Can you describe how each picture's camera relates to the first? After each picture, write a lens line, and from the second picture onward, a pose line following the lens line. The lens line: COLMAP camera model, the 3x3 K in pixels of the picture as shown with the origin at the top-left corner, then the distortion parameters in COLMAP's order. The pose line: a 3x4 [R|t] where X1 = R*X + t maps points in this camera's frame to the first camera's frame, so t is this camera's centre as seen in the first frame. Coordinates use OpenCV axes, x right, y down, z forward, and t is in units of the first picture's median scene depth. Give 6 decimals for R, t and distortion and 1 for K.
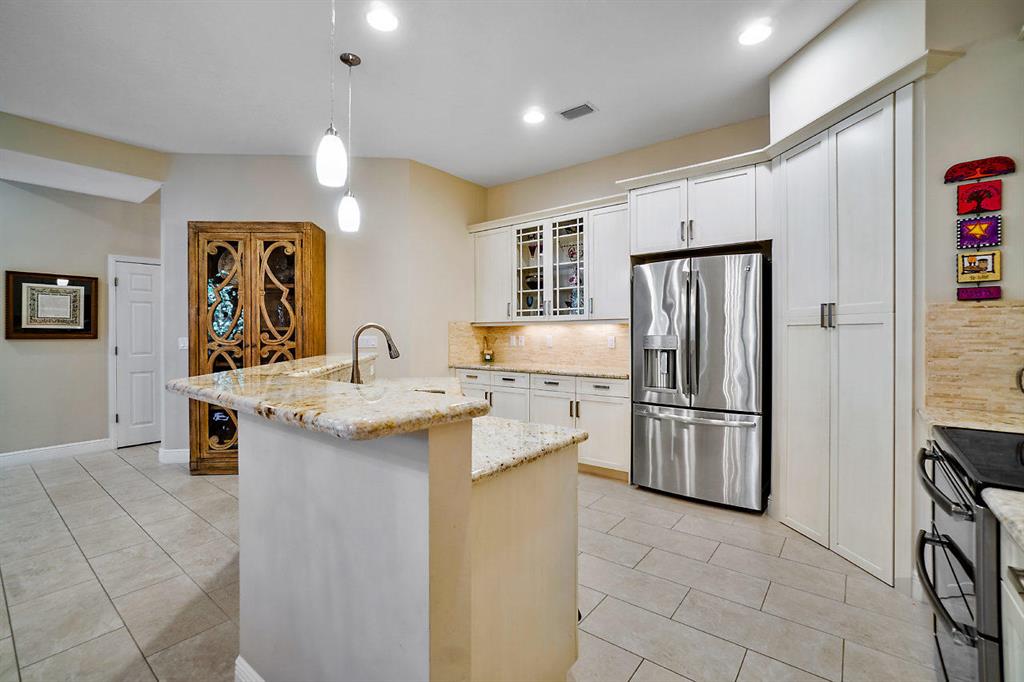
lens RADIAL K [[445.5, 0, 510.0], [0, 445.5, 337.1], [0, 0, 1]] dist [-0.019664, 0.000243]
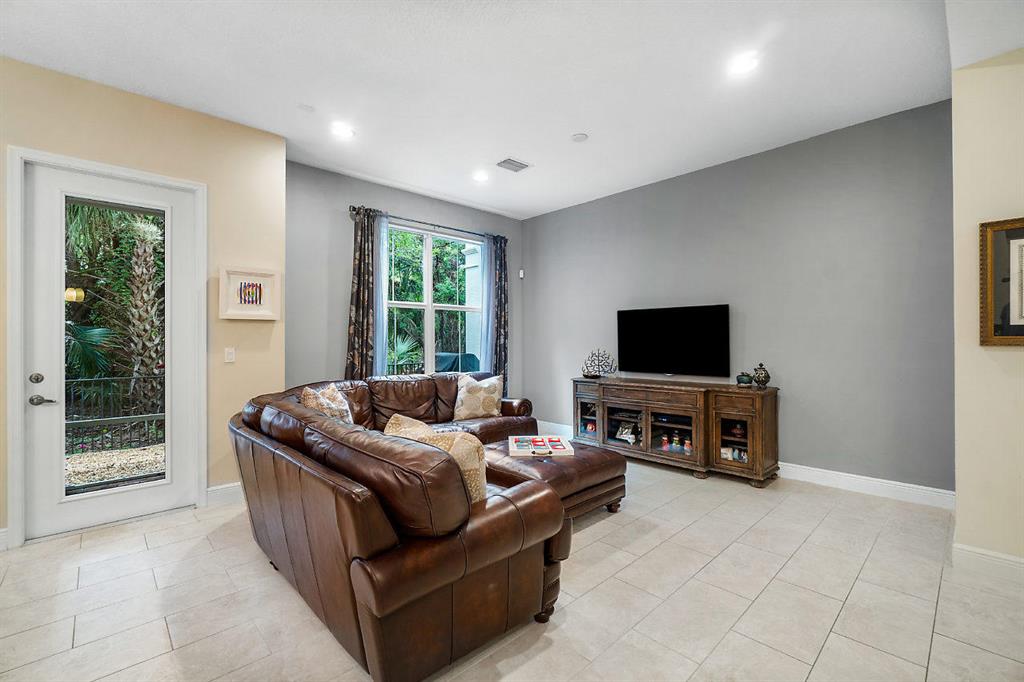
lens RADIAL K [[438.8, 0, 512.0], [0, 438.8, 341.0], [0, 0, 1]] dist [-0.016884, 0.000058]
pose [[-0.150680, 0.000551, -0.988582, -0.530242], [-0.003115, 0.999995, 0.001033, 0.000568], [0.988578, 0.003235, -0.150678, 0.493566]]
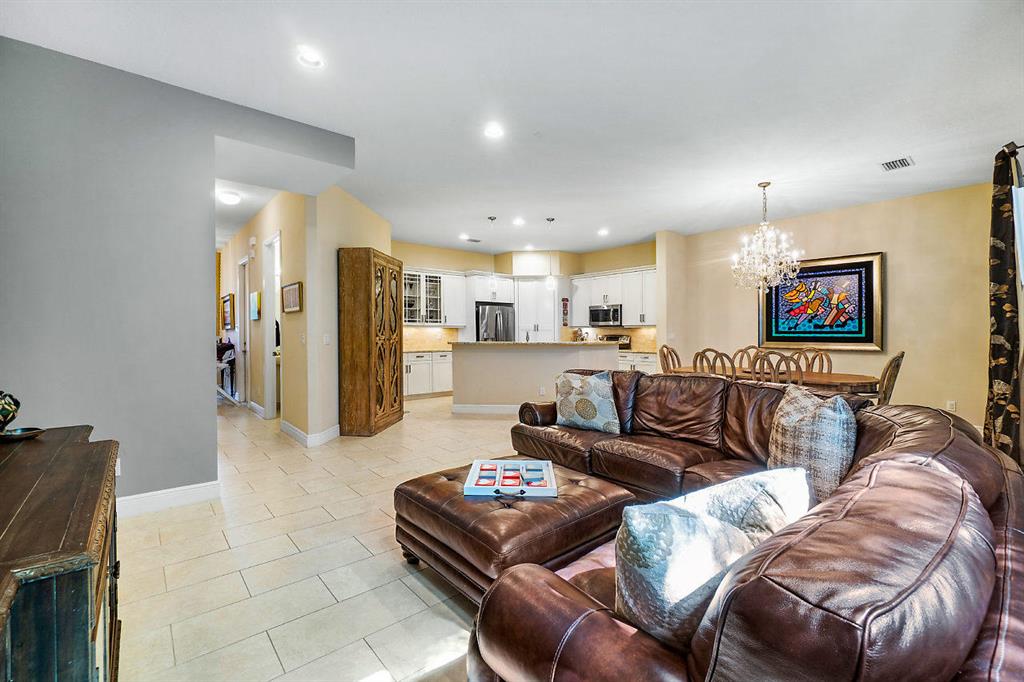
lens RADIAL K [[445.5, 0, 510.0], [0, 445.5, 337.1], [0, 0, 1]] dist [-0.019664, 0.000243]
pose [[0.197168, -0.007876, 0.980338, -1.952915], [0.005395, 0.999961, 0.006948, 0.002790], [-0.980355, 0.003919, 0.197203, 0.287744]]
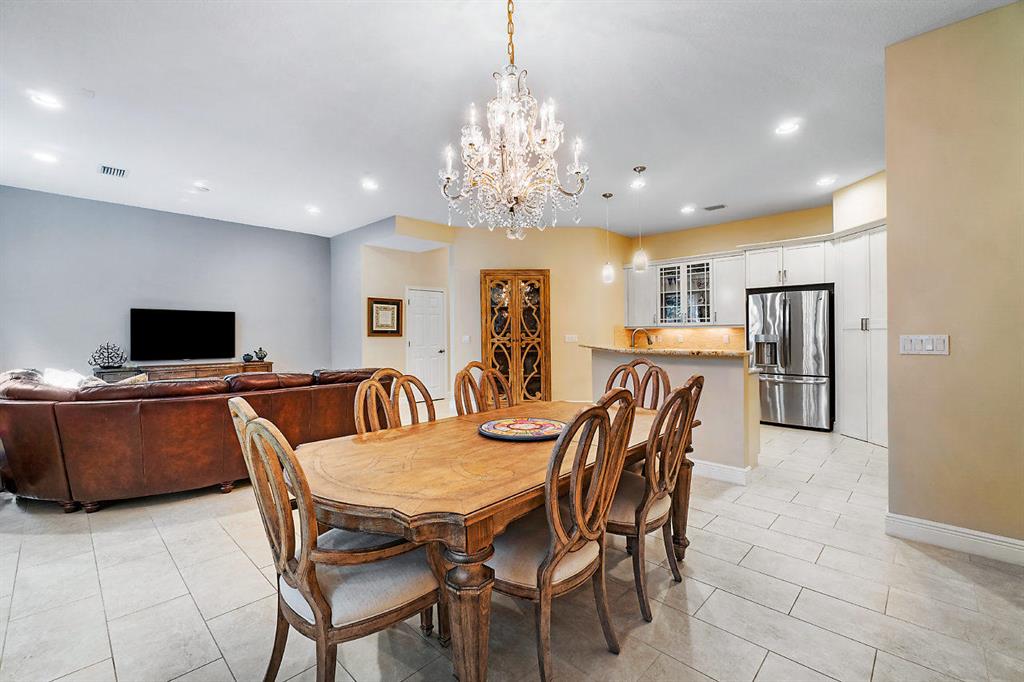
lens RADIAL K [[435.7, 0, 512.3], [0, 435.7, 336.6], [0, 0, 1]] dist [0.000491, 0.000073]
pose [[0.995570, 0.001015, -0.094021, -0.433296], [-0.001421, 0.999990, -0.004256, 0.011629], [0.094016, 0.004371, 0.995561, -0.707681]]
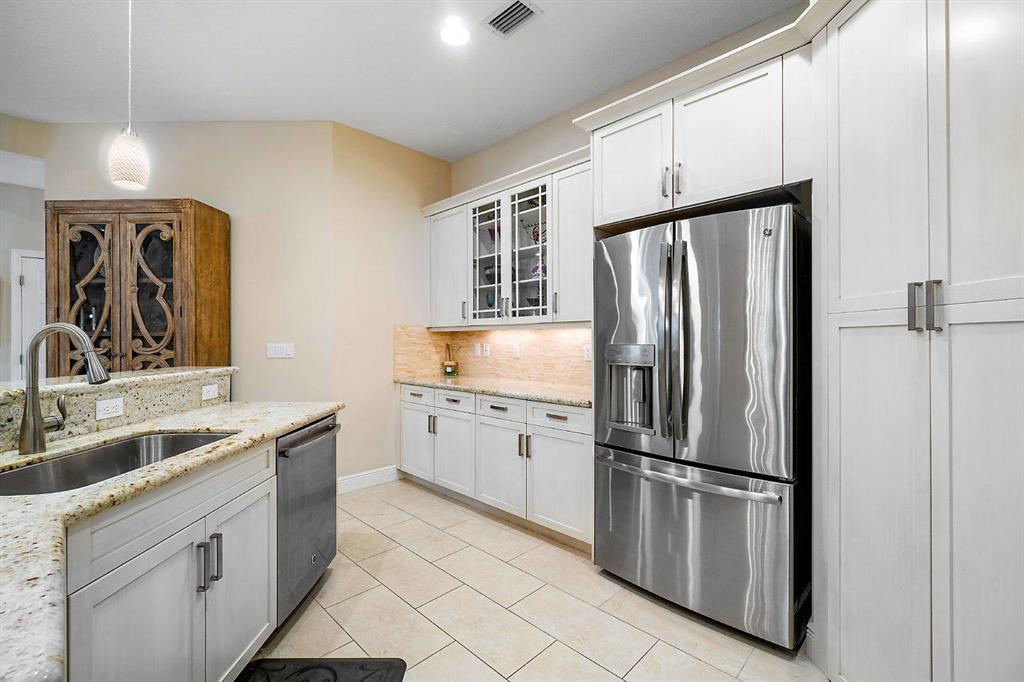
lens RADIAL K [[433.4, 0, 512.0], [0, 433.4, 341.0], [0, 0, 1]] dist [0.001822, 0.000238]
pose [[0.994159, 0.002289, -0.107900, 0.199200], [-0.002990, 0.999975, -0.006337, -0.003479], [0.107883, 0.006623, 0.994142, 0.296483]]
